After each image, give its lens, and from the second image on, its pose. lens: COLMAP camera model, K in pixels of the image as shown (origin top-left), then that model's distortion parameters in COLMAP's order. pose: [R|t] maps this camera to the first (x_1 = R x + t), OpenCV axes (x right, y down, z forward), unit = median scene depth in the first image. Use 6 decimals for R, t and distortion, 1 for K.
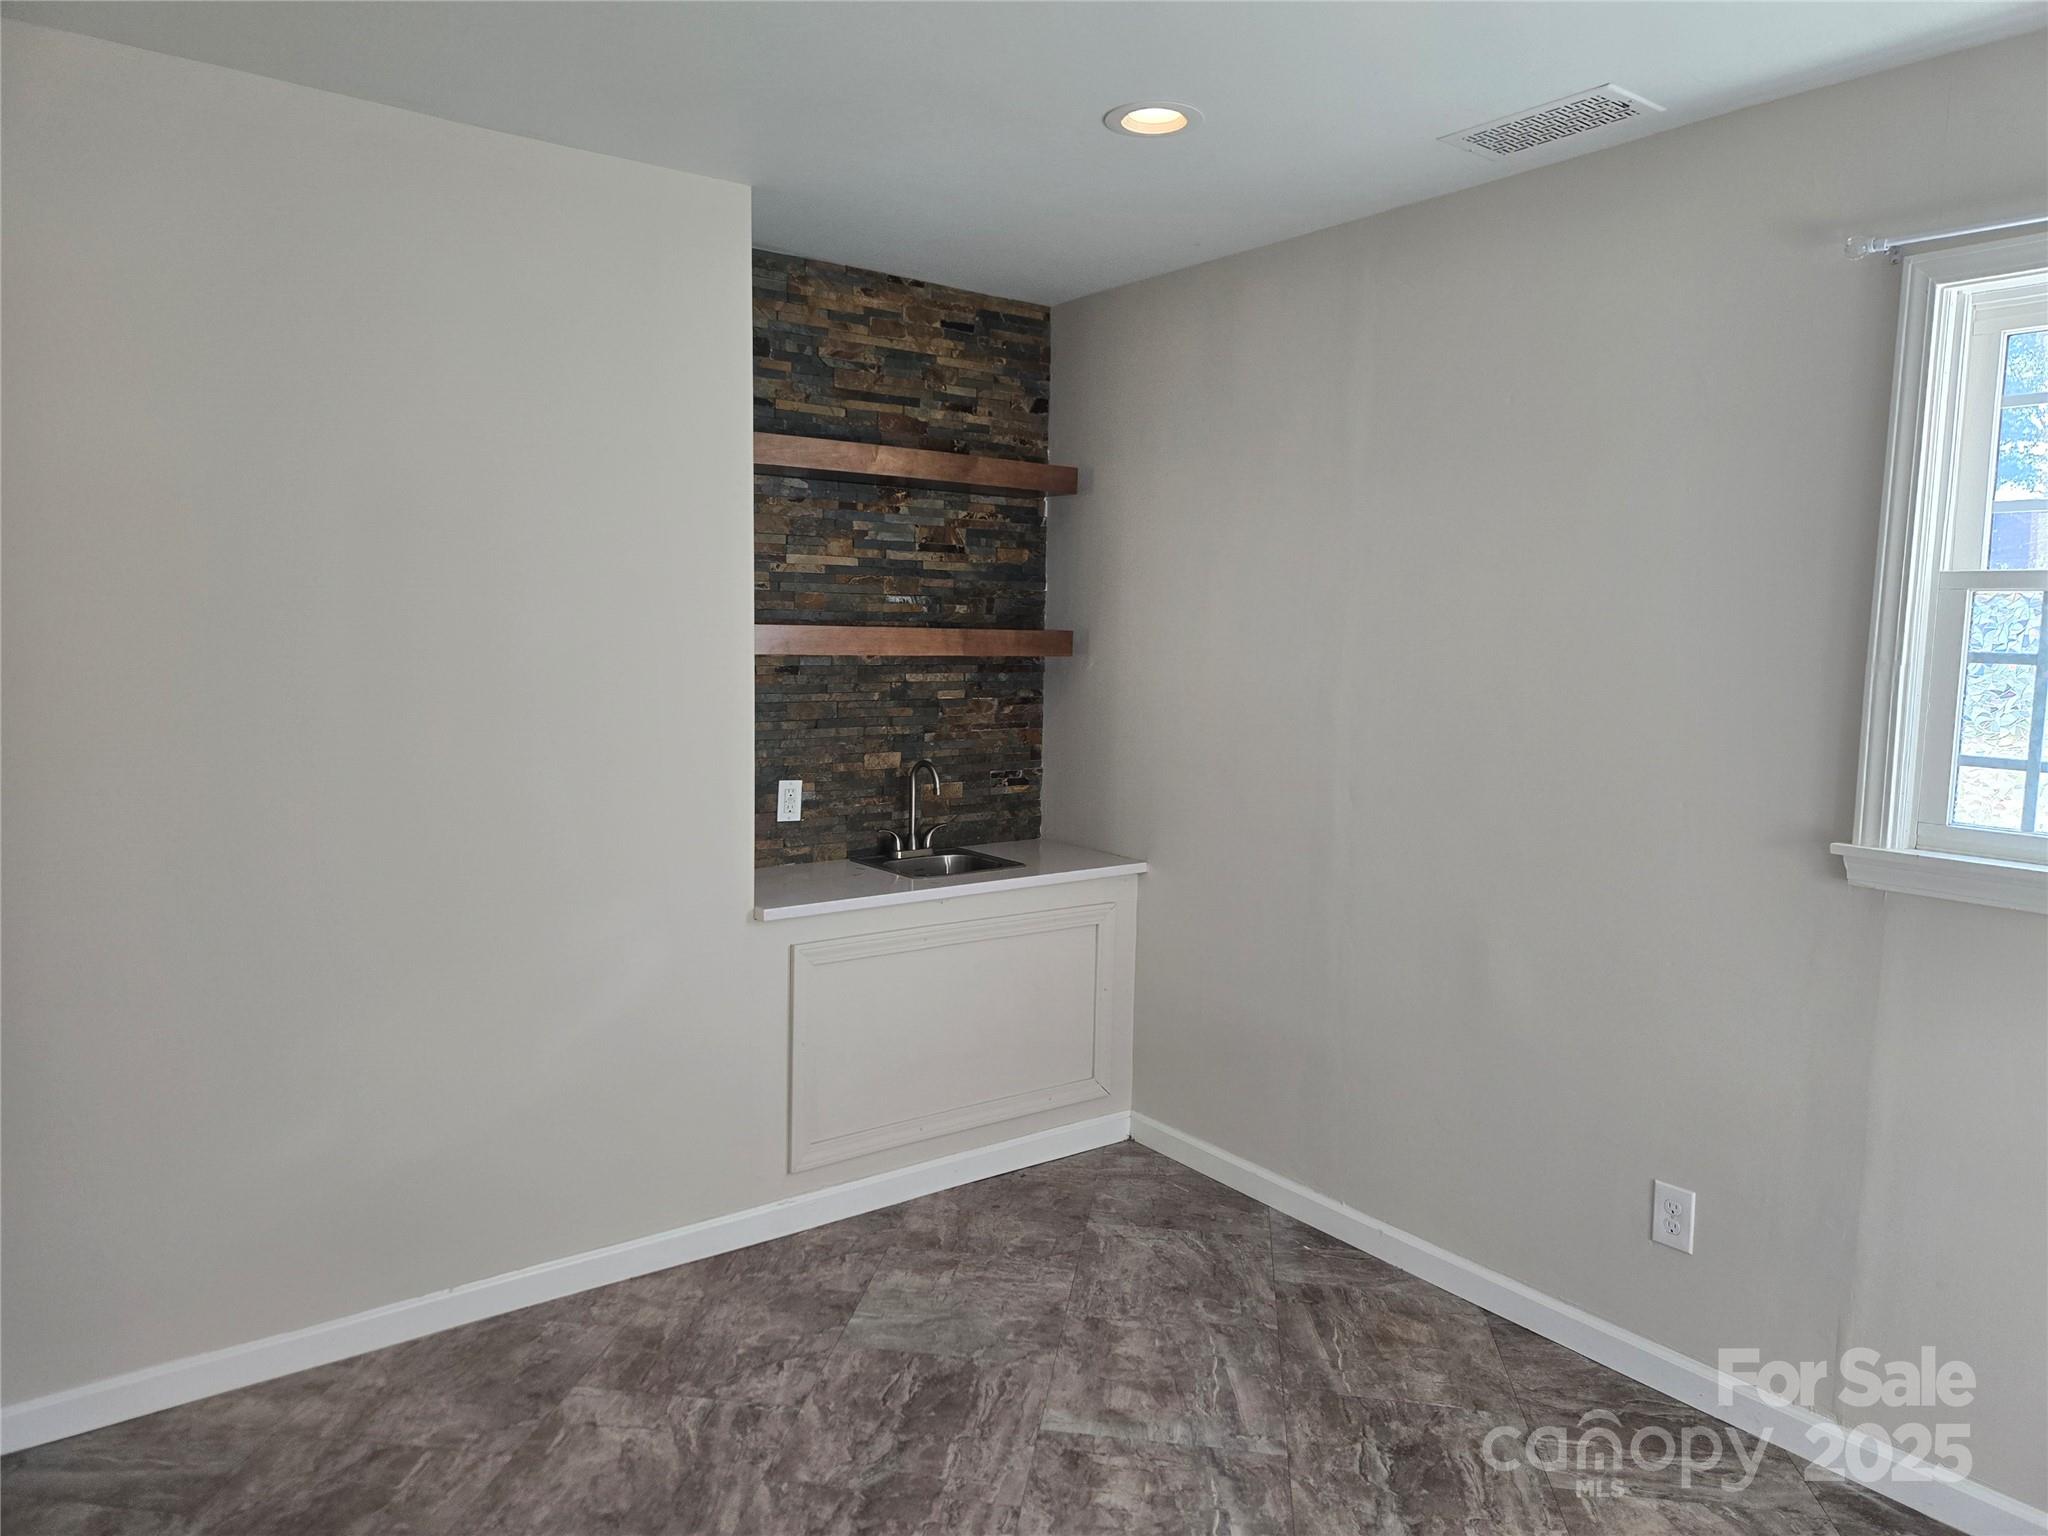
lens RADIAL K [[1384.4, 0, 1028.9], [0, 1384.4, 770.9], [0, 0, 1]] dist [0.071781, -0.060339]
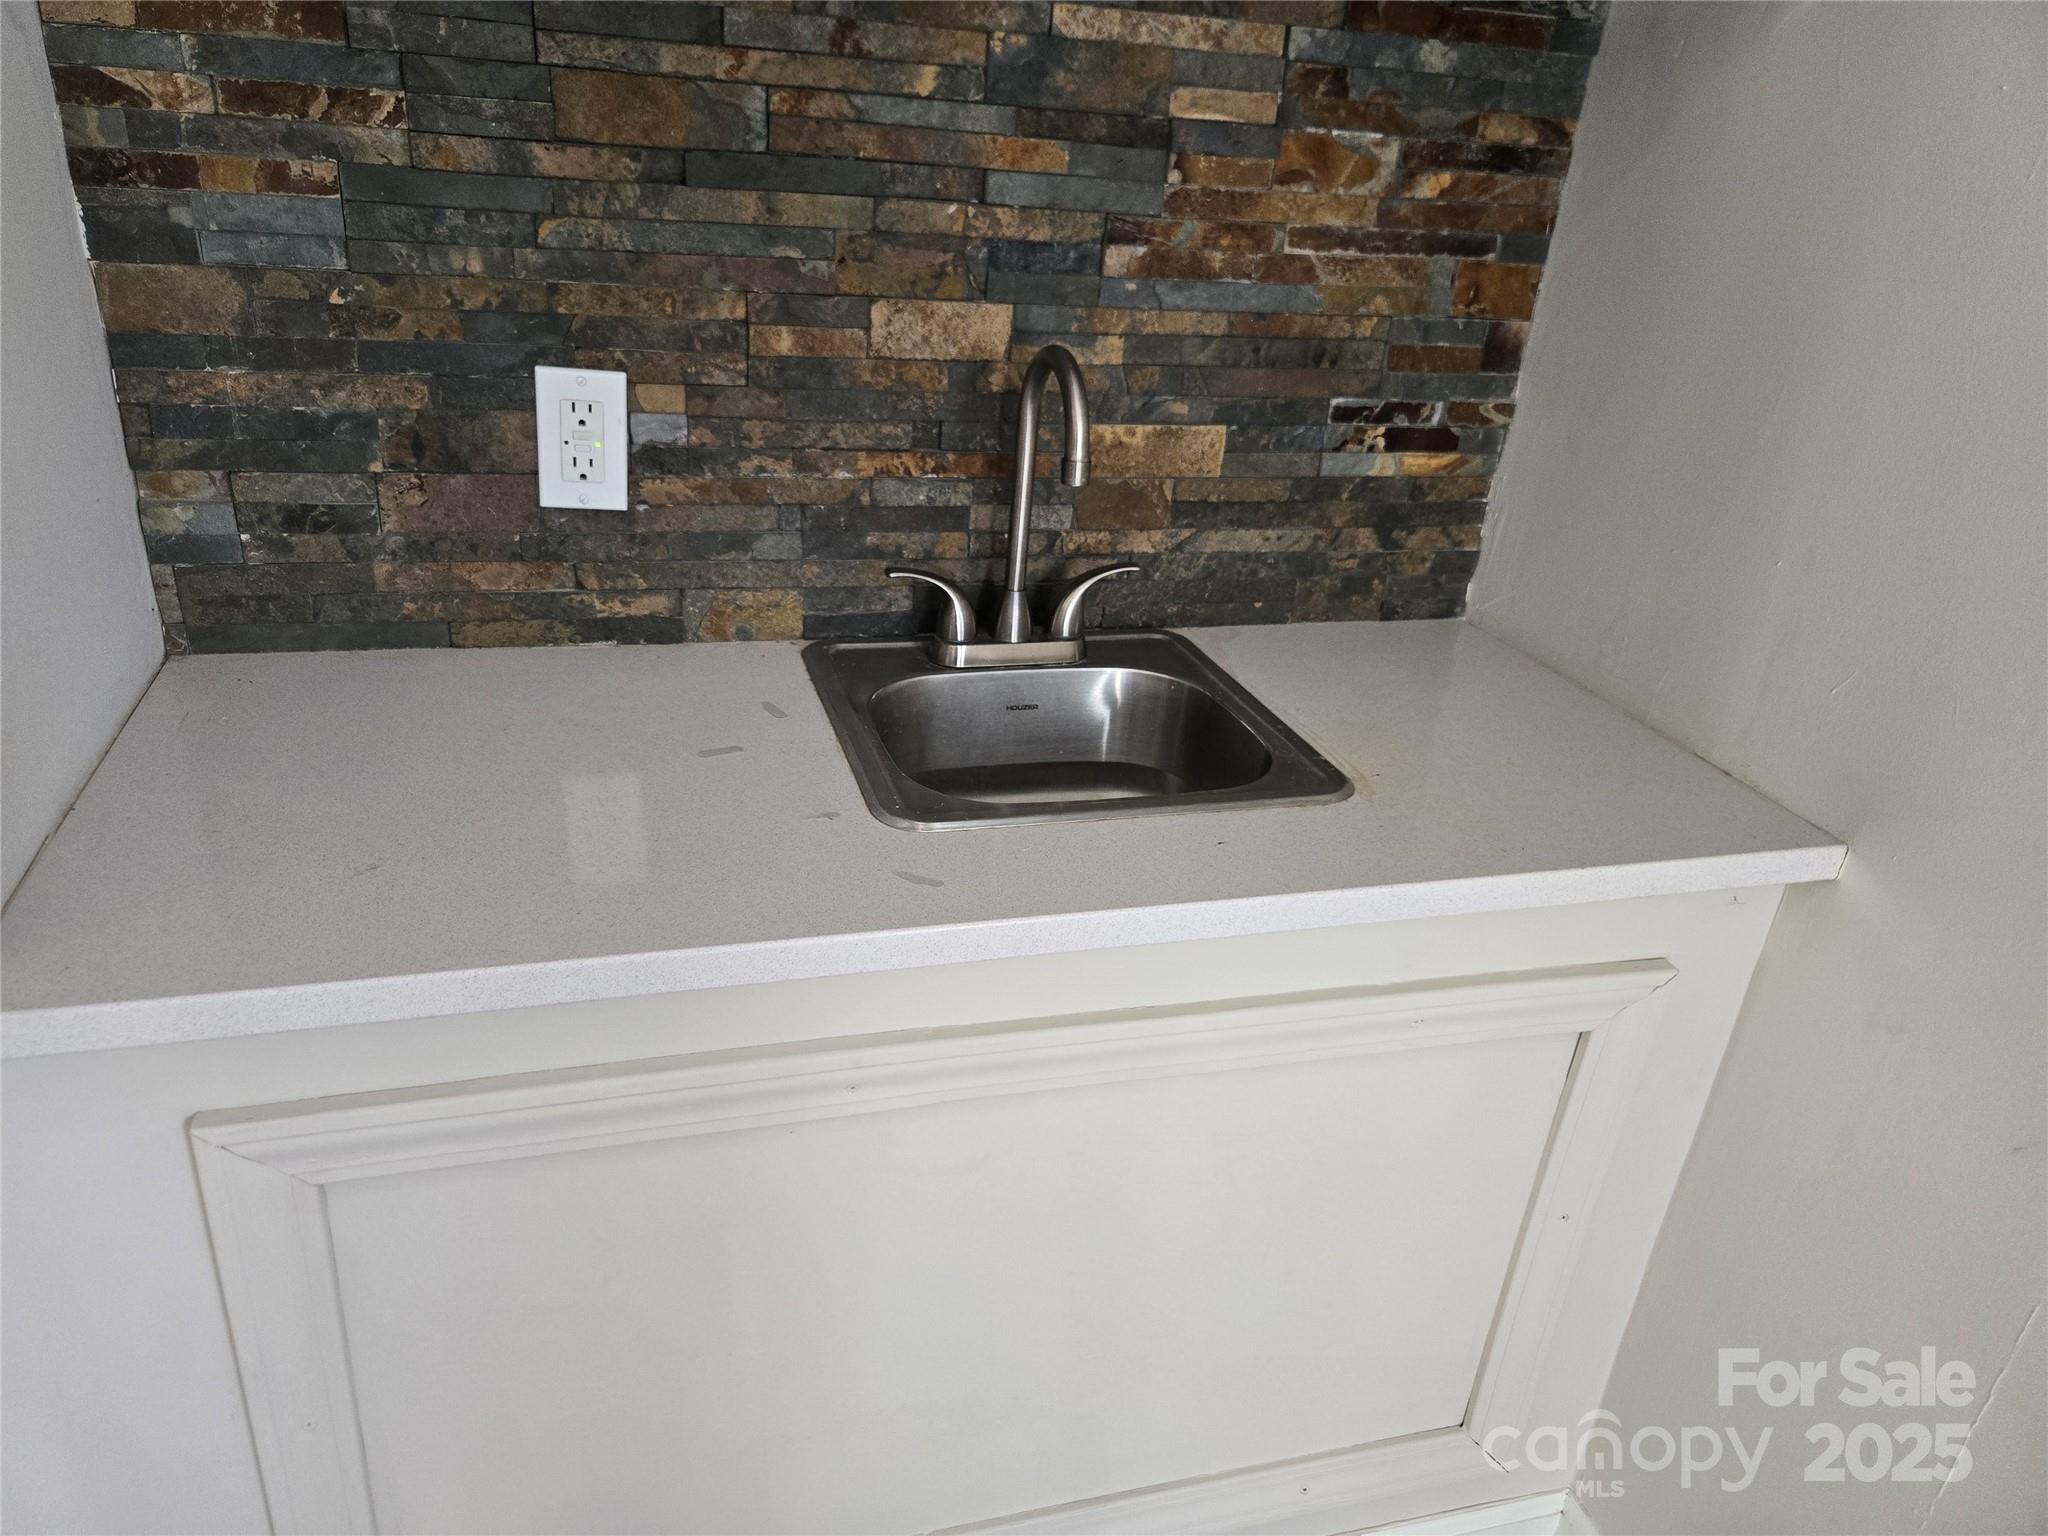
lens RADIAL K [[1384.4, 0, 1008.0], [0, 1384.4, 782.7], [0, 0, 1]] dist [0.071781, -0.060339]
pose [[0.931230, 0.198354, -0.305723, 0.018428], [-0.092509, 0.940086, 0.328148, -0.015543], [0.352495, -0.277299, 0.893785, 0.708960]]
